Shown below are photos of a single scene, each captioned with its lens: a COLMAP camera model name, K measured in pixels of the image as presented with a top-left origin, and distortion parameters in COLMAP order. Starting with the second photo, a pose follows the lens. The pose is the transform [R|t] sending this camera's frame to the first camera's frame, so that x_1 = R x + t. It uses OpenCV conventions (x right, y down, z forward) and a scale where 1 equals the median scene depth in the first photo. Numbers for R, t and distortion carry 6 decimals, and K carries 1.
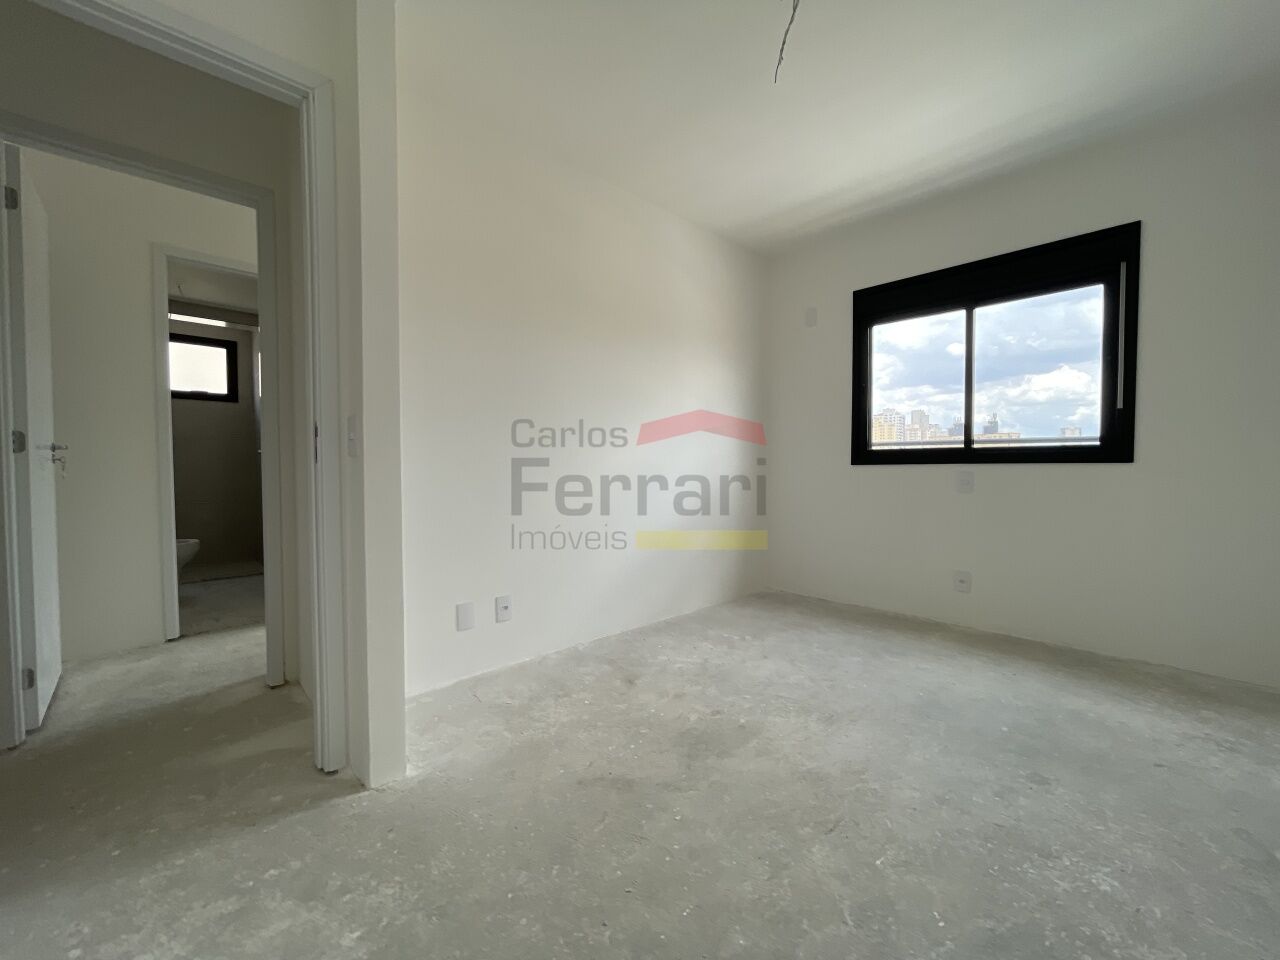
lens RADIAL K [[512.5, 0, 641.5], [0, 512.5, 481.2], [0, 0, 1]] dist [-0.010596, 0.002460]
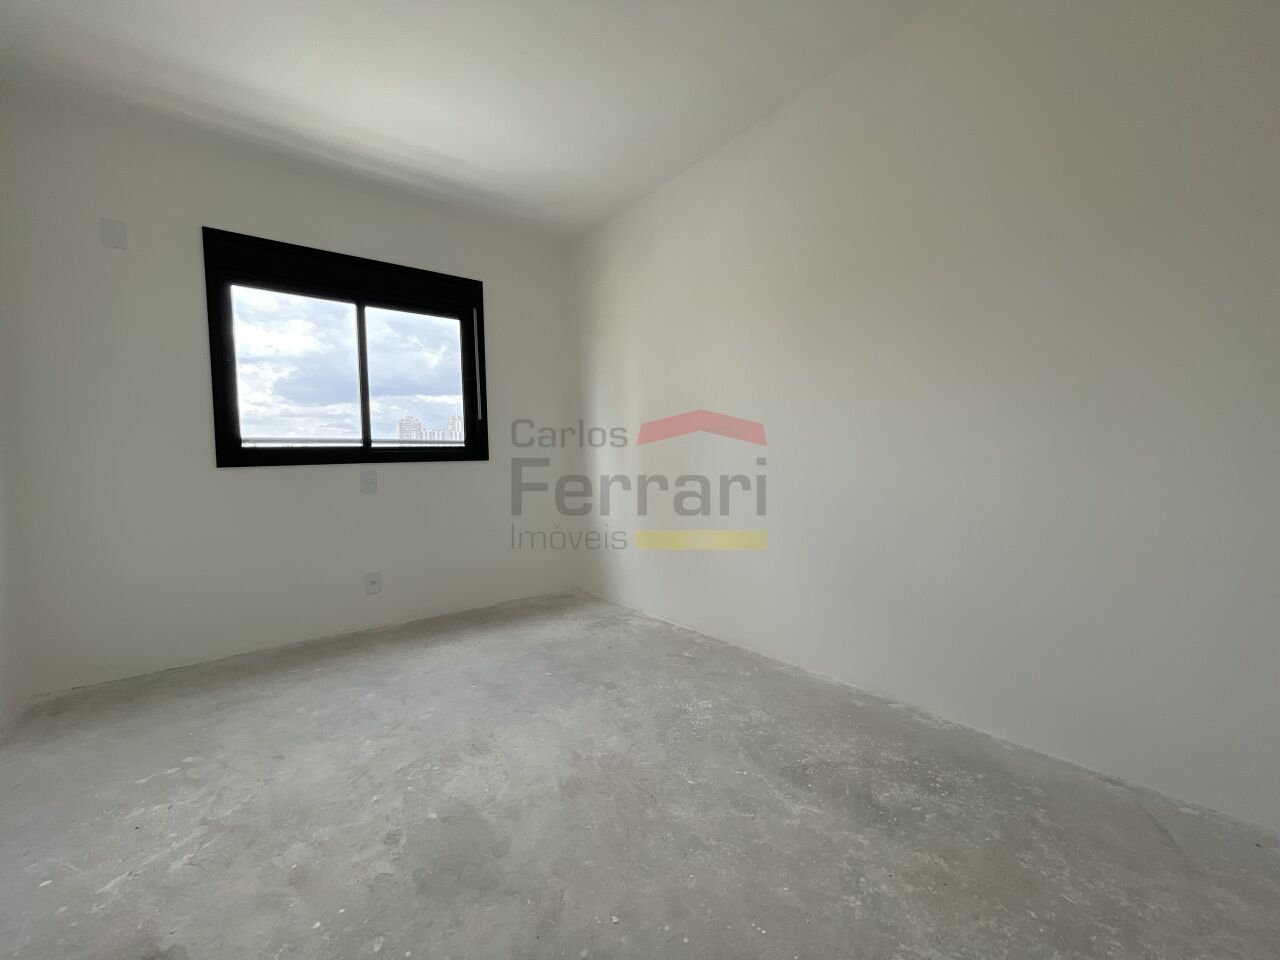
lens RADIAL K [[512.5, 0, 641.5], [0, 512.5, 481.2], [0, 0, 1]] dist [-0.010596, 0.002460]
pose [[0.101735, -0.045602, 0.993766, -0.347165], [0.052772, 0.997790, 0.040384, -0.013770], [-0.993411, 0.048334, 0.103917, 0.450775]]
